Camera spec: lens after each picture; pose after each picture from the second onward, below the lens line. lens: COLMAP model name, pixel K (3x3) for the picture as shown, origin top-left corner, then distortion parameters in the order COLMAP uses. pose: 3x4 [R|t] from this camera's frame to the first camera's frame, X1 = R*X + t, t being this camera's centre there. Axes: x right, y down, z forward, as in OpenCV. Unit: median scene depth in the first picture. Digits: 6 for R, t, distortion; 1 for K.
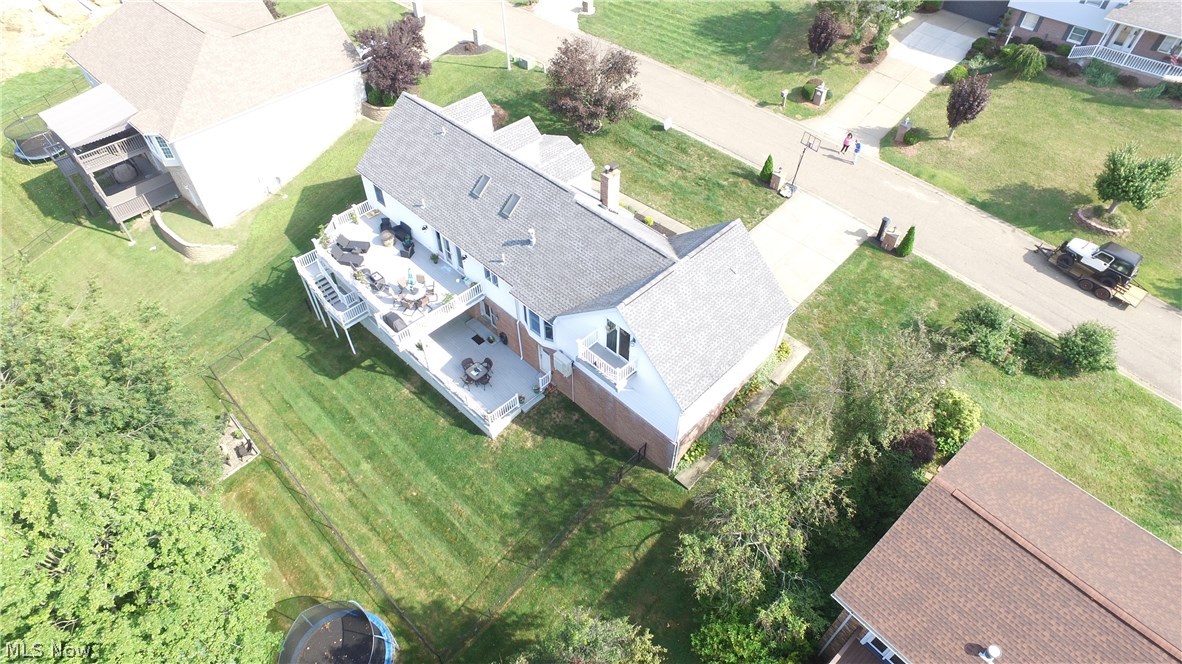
lens RADIAL K [[672.5, 0, 585.3], [0, 672.5, 328.9], [0, 0, 1]] dist [-0.095571, 0.064119]
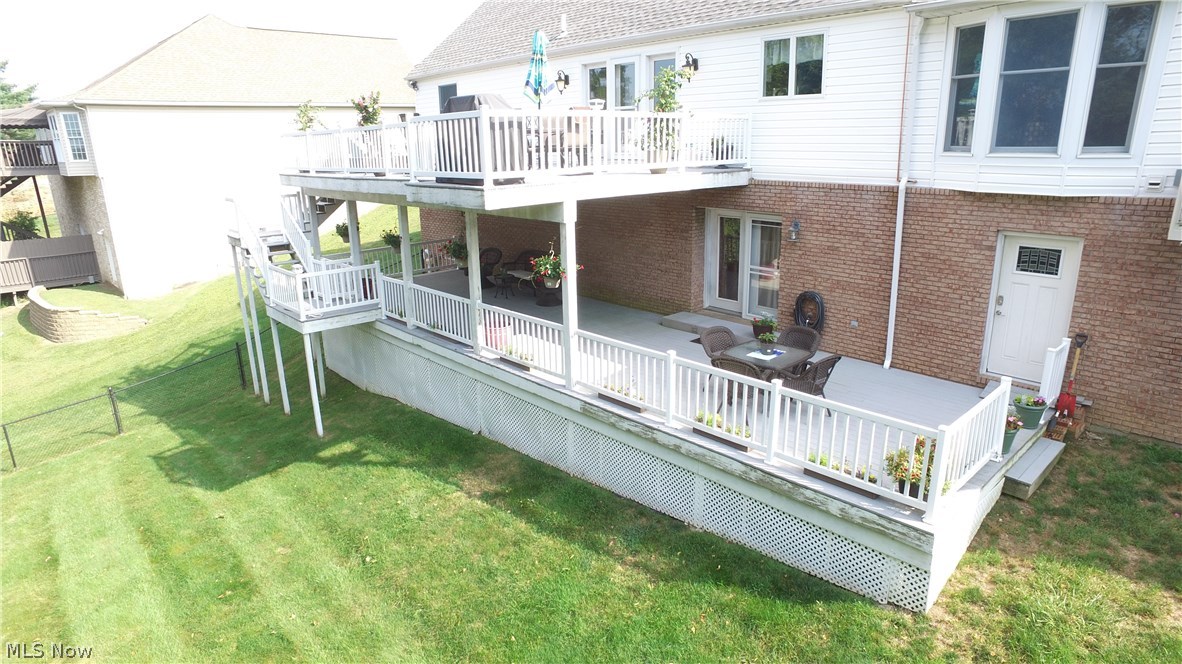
lens RADIAL K [[672.5, 0, 587.8], [0, 672.5, 336.3], [0, 0, 1]] dist [-0.095571, 0.064119]
pose [[0.999597, -0.006547, -0.027631, -0.194267], [-0.008264, 0.863863, -0.503659, 0.163278], [0.027167, 0.503685, 0.863460, 0.676712]]
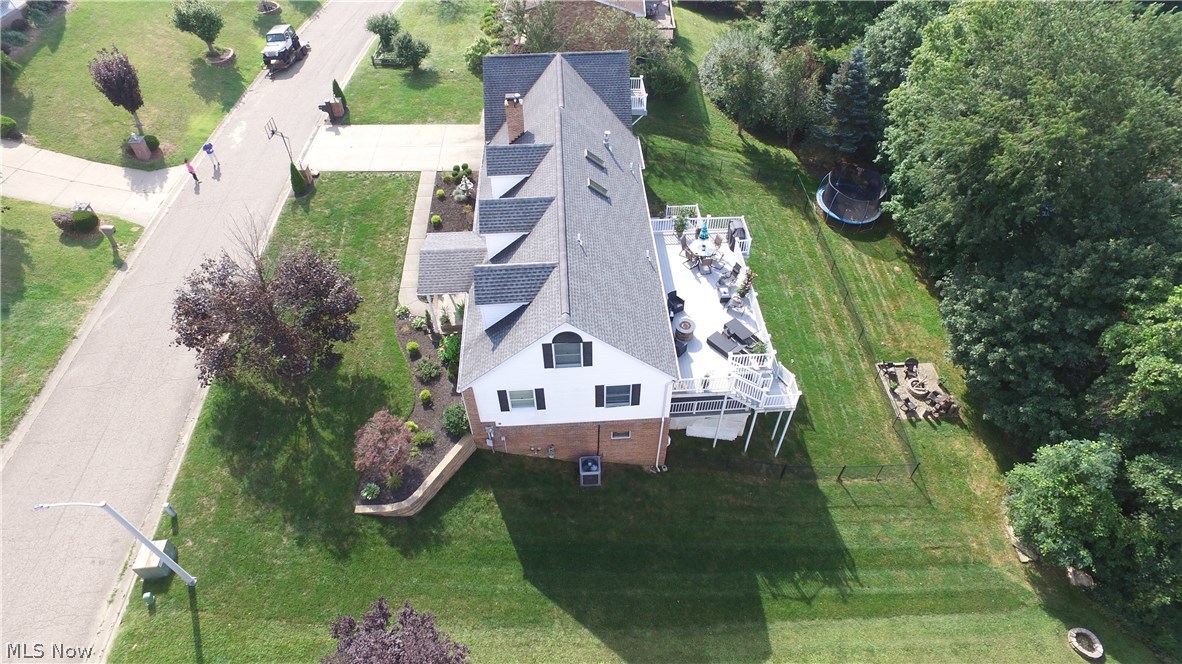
lens RADIAL K [[672.5, 0, 591.8], [0, 672.5, 333.2], [0, 0, 1]] dist [-0.095571, 0.064119]
pose [[-0.749534, -0.479758, 0.456104, -0.552868], [0.488751, 0.063618, 0.870101, -0.838902], [-0.446454, 0.875091, 0.186799, 0.870774]]
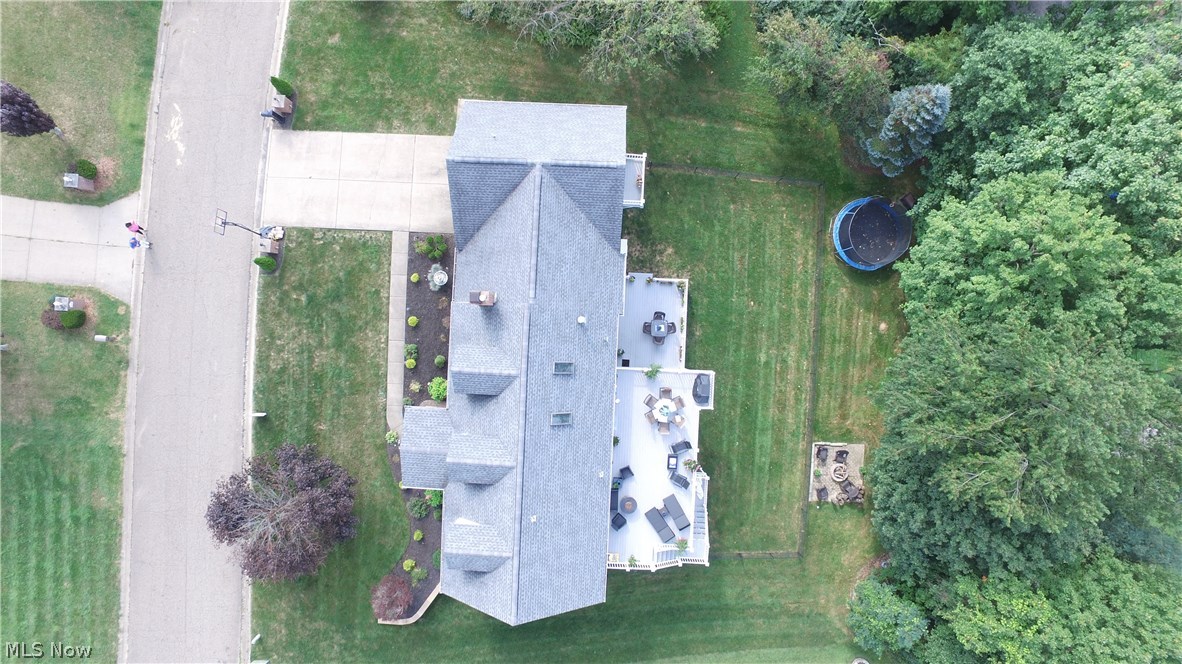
lens RADIAL K [[672.5, 0, 594.4], [0, 672.5, 332.6], [0, 0, 1]] dist [-0.095571, 0.064119]
pose [[-0.677843, -0.735037, 0.015759, -0.098667], [0.544971, -0.487947, 0.681847, -0.655366], [-0.493493, 0.470774, 0.731325, 0.219066]]
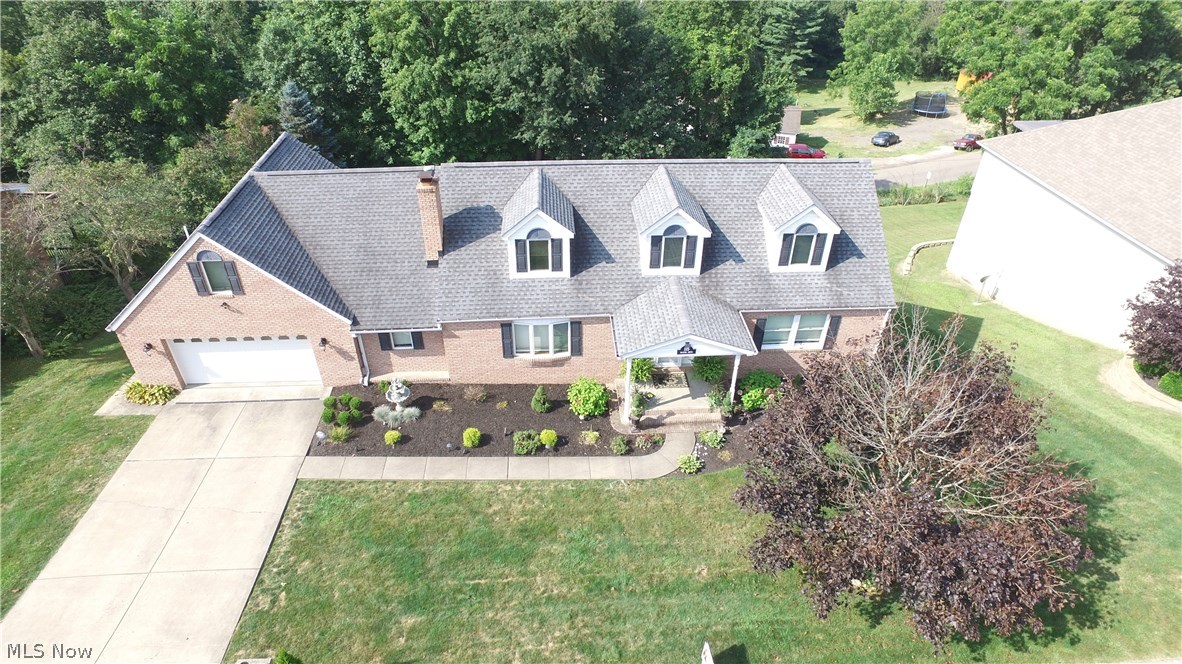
lens RADIAL K [[672.5, 0, 595.4], [0, 672.5, 333.5], [0, 0, 1]] dist [-0.095571, 0.064119]
pose [[-0.650377, 0.439525, -0.619539, 0.312435], [-0.559048, 0.275219, 0.782125, -0.629915], [0.514272, 0.855028, 0.066719, 0.947252]]
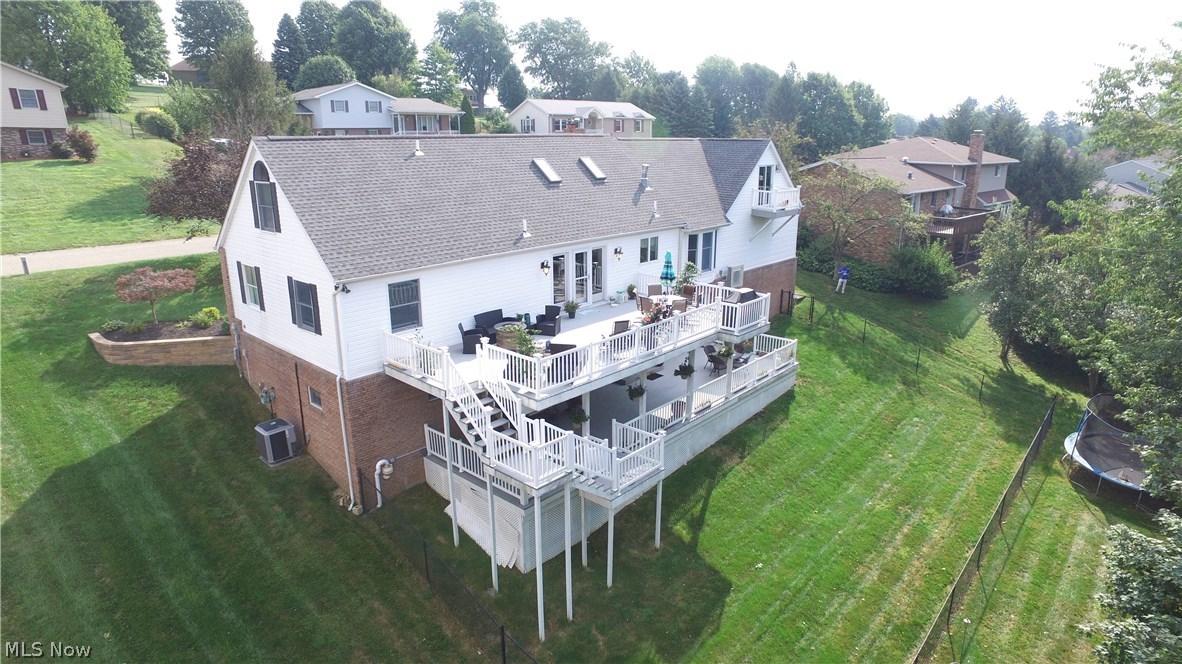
lens RADIAL K [[672.5, 0, 583.9], [0, 672.5, 323.6], [0, 0, 1]] dist [-0.095571, 0.064119]
pose [[-0.044011, -0.260510, 0.964467, -0.743526], [0.728697, 0.652045, 0.209375, -0.197876], [-0.683421, 0.712019, 0.161136, 0.844081]]
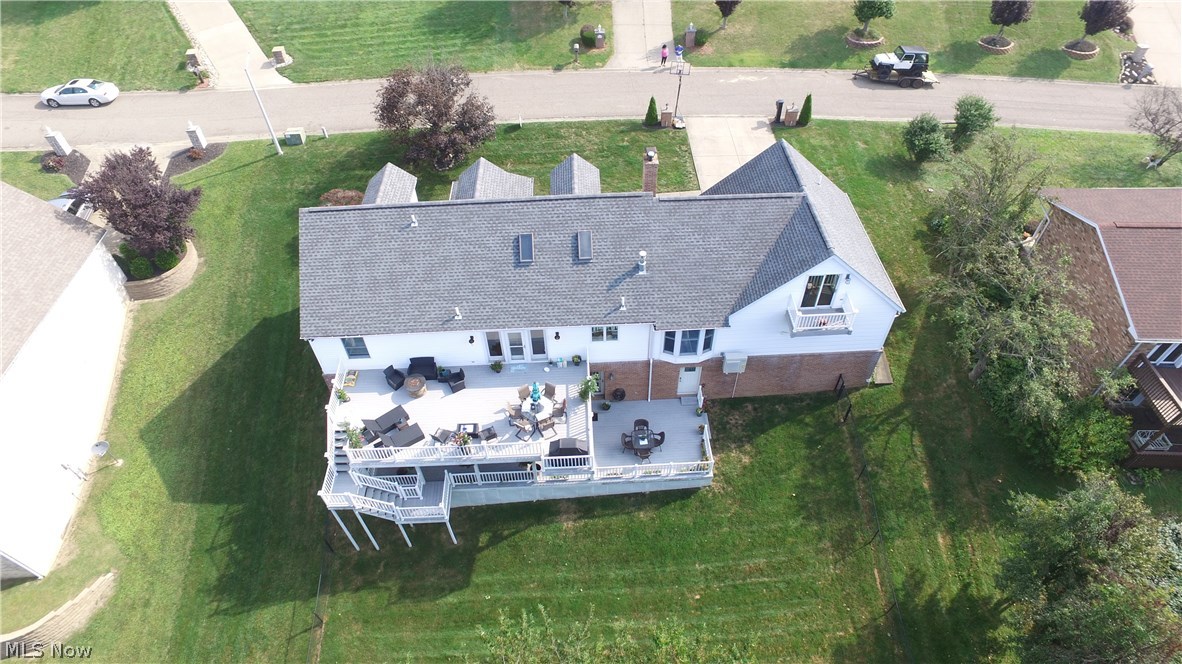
lens RADIAL K [[672.5, 0, 587.9], [0, 672.5, 333.2], [0, 0, 1]] dist [-0.095571, 0.064119]
pose [[0.675476, -0.551087, 0.489935, -0.476940], [0.549844, 0.819146, 0.163317, -0.191874], [-0.491329, 0.159071, 0.856325, 0.258632]]
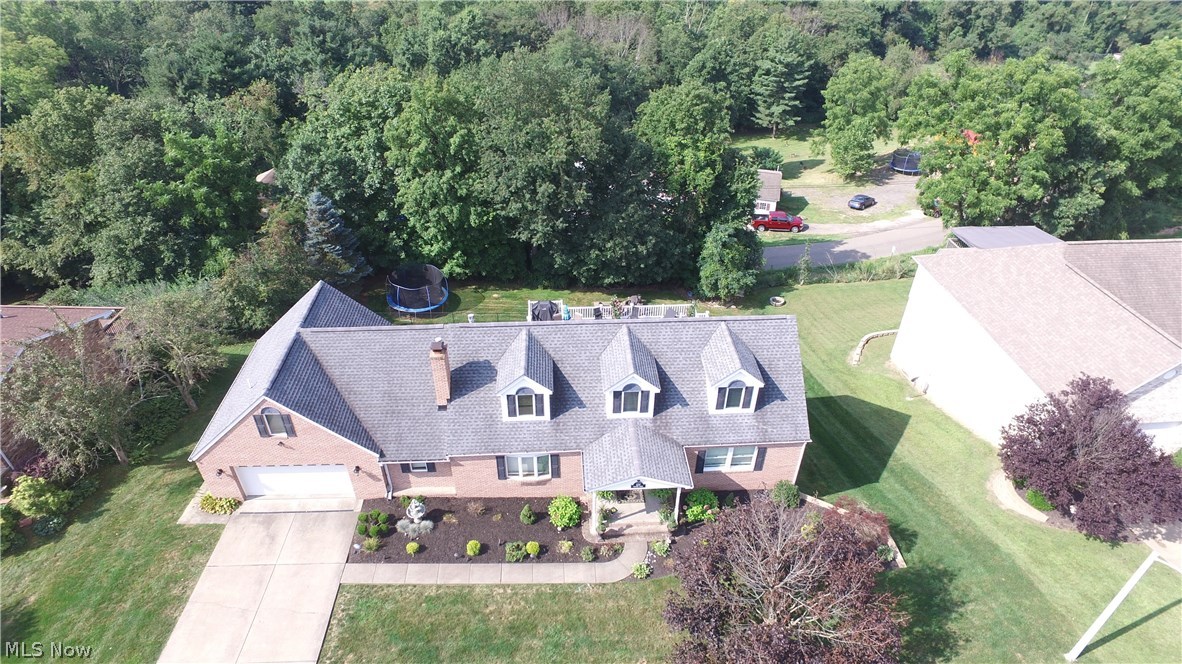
lens RADIAL K [[672.5, 0, 595.5], [0, 672.5, 335.9], [0, 0, 1]] dist [-0.095571, 0.064119]
pose [[-0.656617, 0.434462, -0.616519, 0.326783], [-0.552631, 0.279145, 0.785288, -0.794856], [0.513276, 0.856341, 0.056805, 0.847035]]
